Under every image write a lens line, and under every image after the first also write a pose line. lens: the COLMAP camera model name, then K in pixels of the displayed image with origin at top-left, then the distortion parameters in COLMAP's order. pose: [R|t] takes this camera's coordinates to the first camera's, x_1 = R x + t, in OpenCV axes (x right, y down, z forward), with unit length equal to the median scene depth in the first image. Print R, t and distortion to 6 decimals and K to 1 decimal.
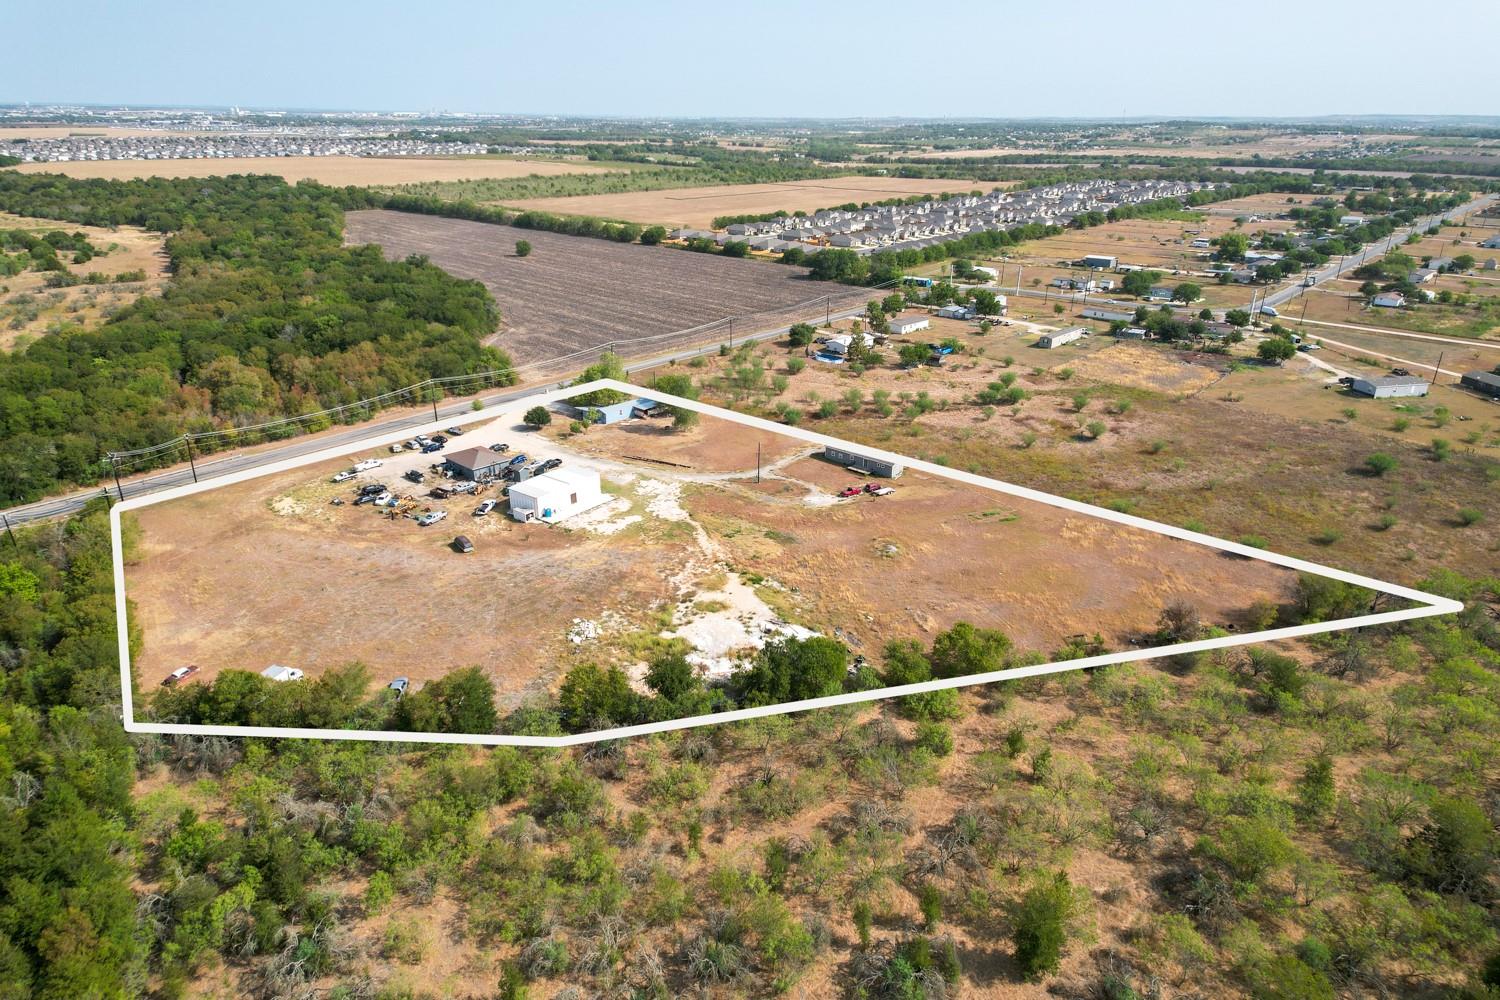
lens RADIAL K [[935.5, 0, 750.0], [0, 935.5, 500.0], [0, 0, 1]] dist [0.073733, -0.064500]
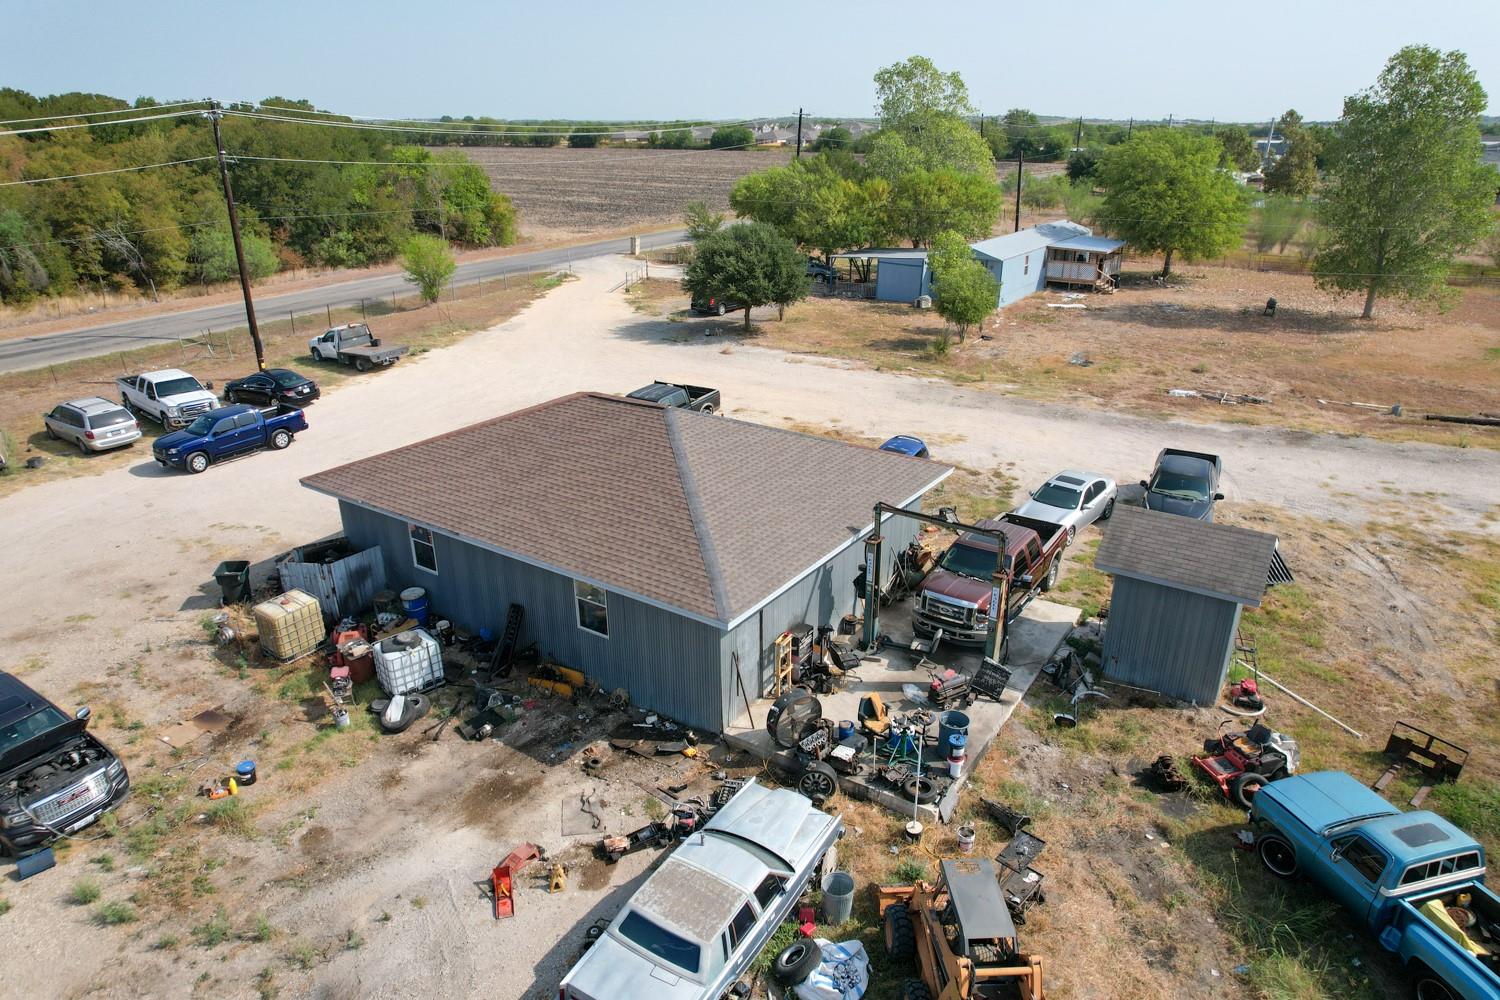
lens RADIAL K [[921.0, 0, 750.0], [0, 921.0, 500.0], [0, 0, 1]] dist [-0.001787, -0.023026]
pose [[0.984729, -0.067689, 0.160394, -0.276578], [0.068155, 0.997671, 0.002599, -0.039322], [-0.160196, 0.008372, 0.987050, 0.835679]]
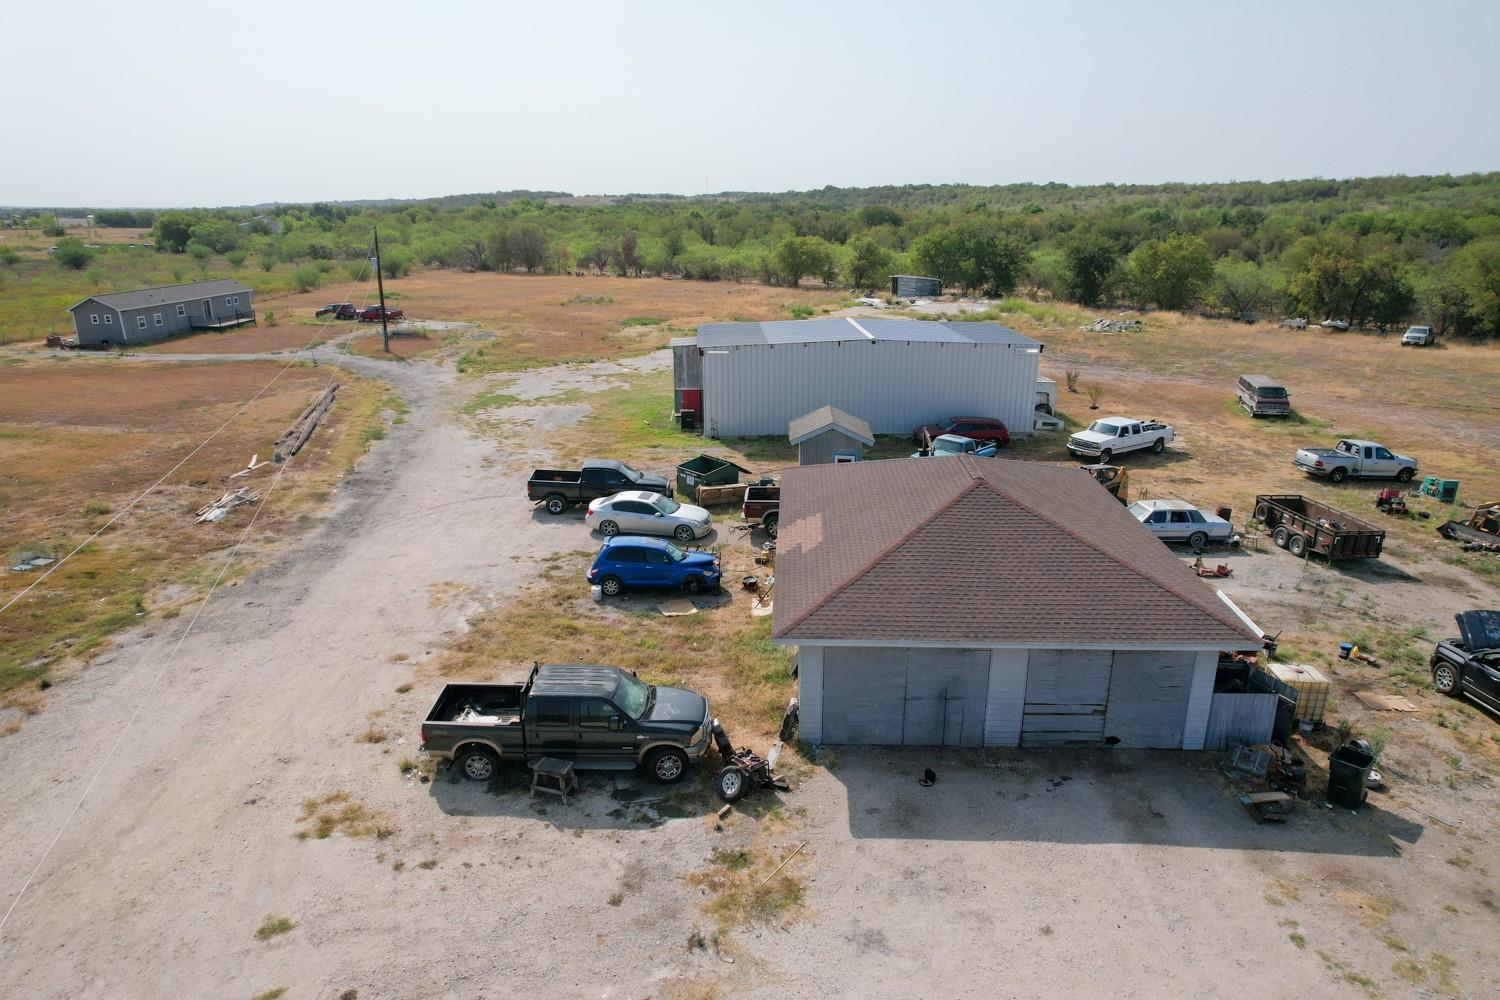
lens RADIAL K [[935.5, 0, 750.0], [0, 935.5, 500.0], [0, 0, 1]] dist [0.073733, -0.064500]
pose [[-0.651796, -0.235422, 0.720928, -0.334837], [0.290315, 0.800739, 0.523960, -0.110361], [-0.700627, 0.550812, -0.453572, 0.999245]]
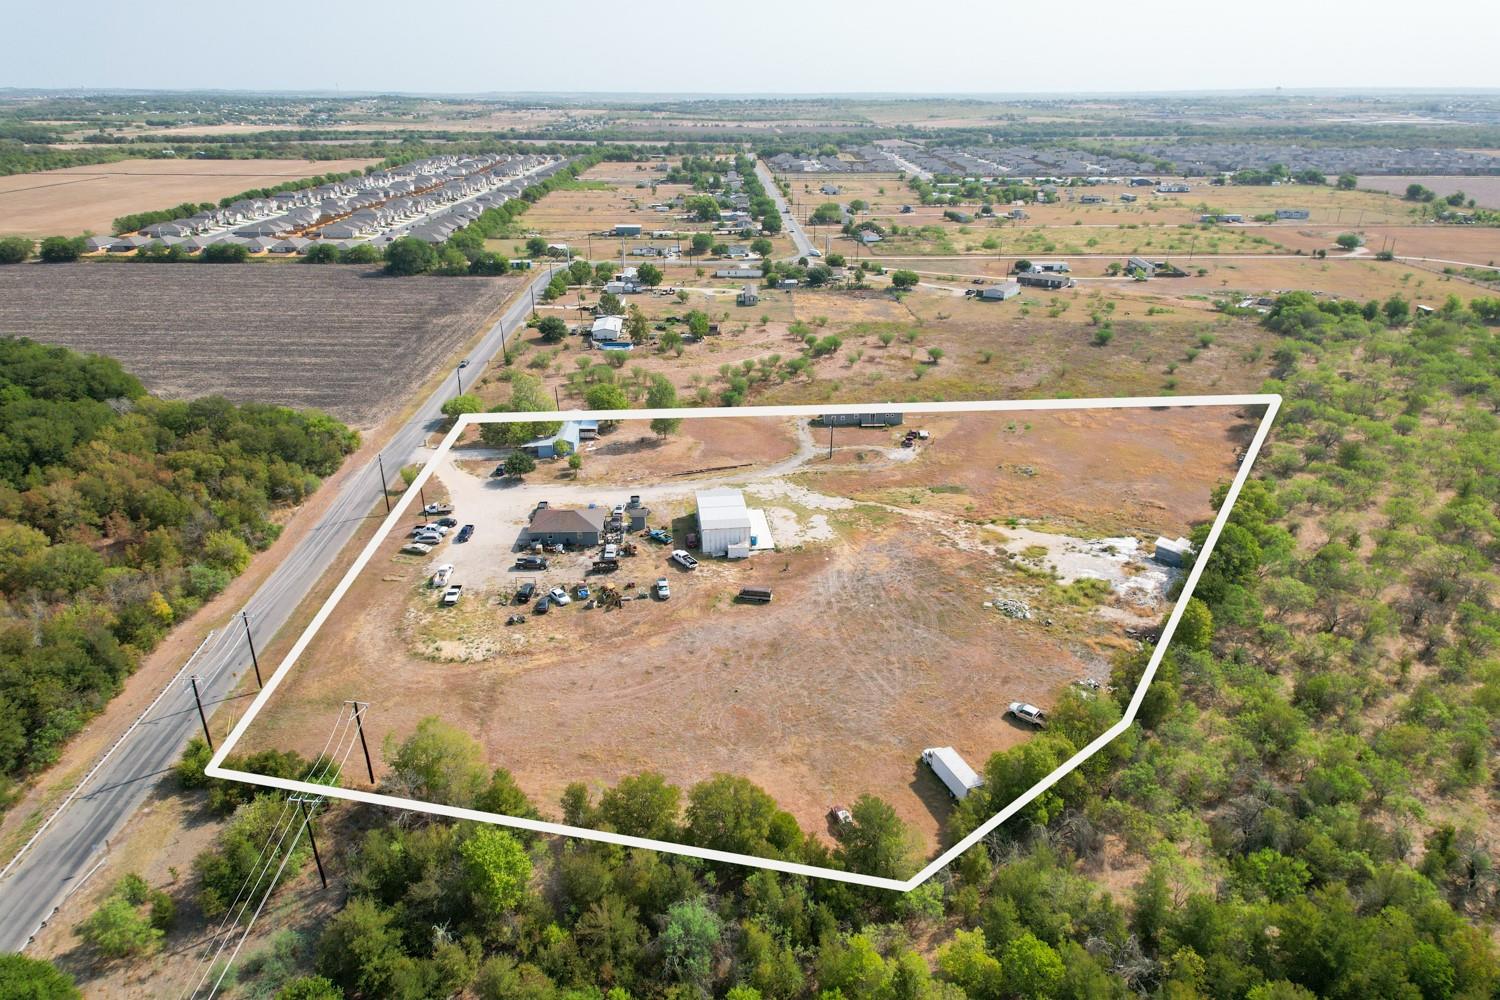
lens RADIAL K [[935.5, 0, 750.0], [0, 935.5, 500.0], [0, 0, 1]] dist [0.073733, -0.064500]
pose [[0.700707, -0.282231, 0.655252, -0.659346], [0.267058, 0.955416, 0.125935, -0.113798], [-0.661581, 0.086747, 0.744839, 0.280262]]
